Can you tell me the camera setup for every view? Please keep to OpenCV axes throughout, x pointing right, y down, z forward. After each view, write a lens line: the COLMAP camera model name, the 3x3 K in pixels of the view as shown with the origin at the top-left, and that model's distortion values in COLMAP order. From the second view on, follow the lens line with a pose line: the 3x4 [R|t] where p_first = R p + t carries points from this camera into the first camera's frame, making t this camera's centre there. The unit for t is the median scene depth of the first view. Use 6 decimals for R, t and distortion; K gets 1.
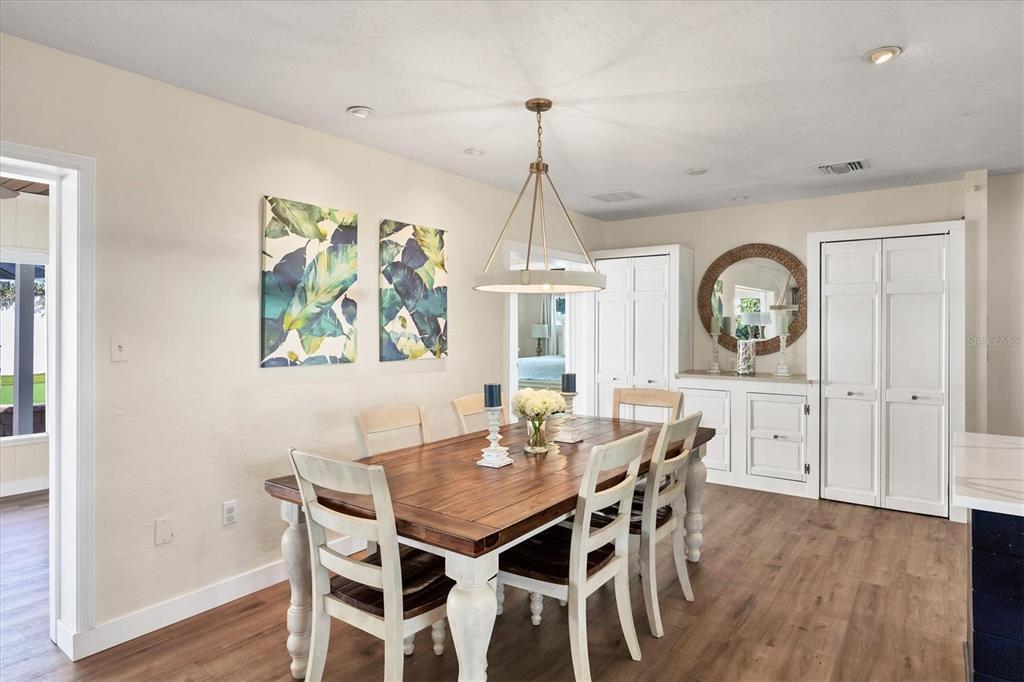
lens RADIAL K [[575.6, 0, 514.0], [0, 575.6, 330.9], [0, 0, 1]] dist [-0.002171, -0.000142]
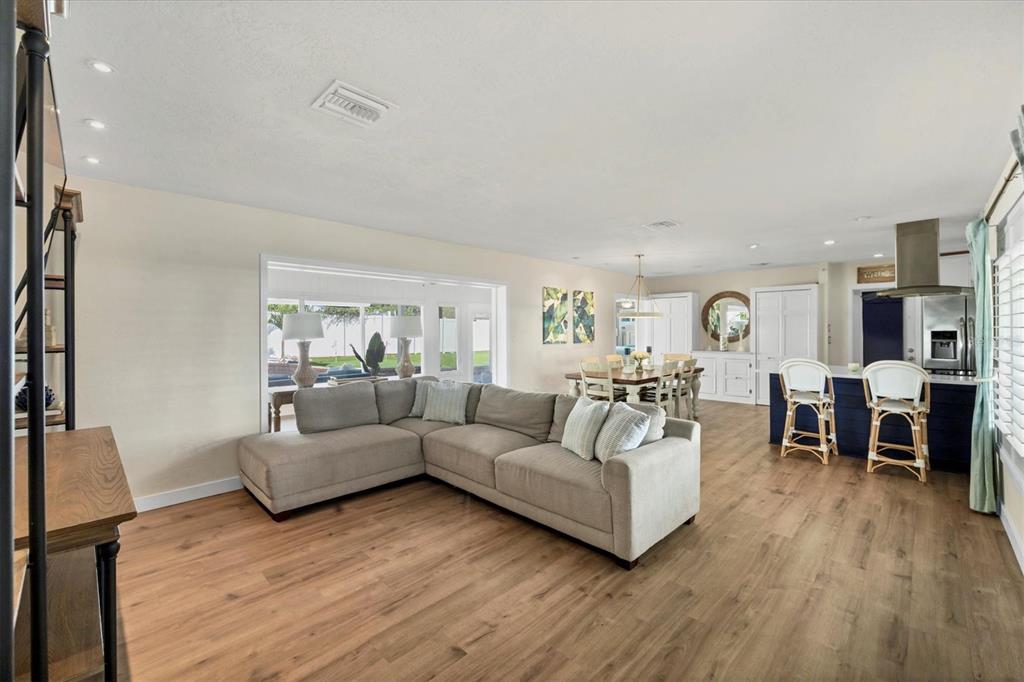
lens RADIAL K [[417.8, 0, 515.1], [0, 417.8, 332.6], [0, 0, 1]] dist [-0.000107, 0.000094]
pose [[0.990510, -0.004819, -0.137355, -0.232052], [0.004828, 0.999988, -0.000271, 0.002370], [0.137355, -0.000394, 0.990522, -0.956509]]
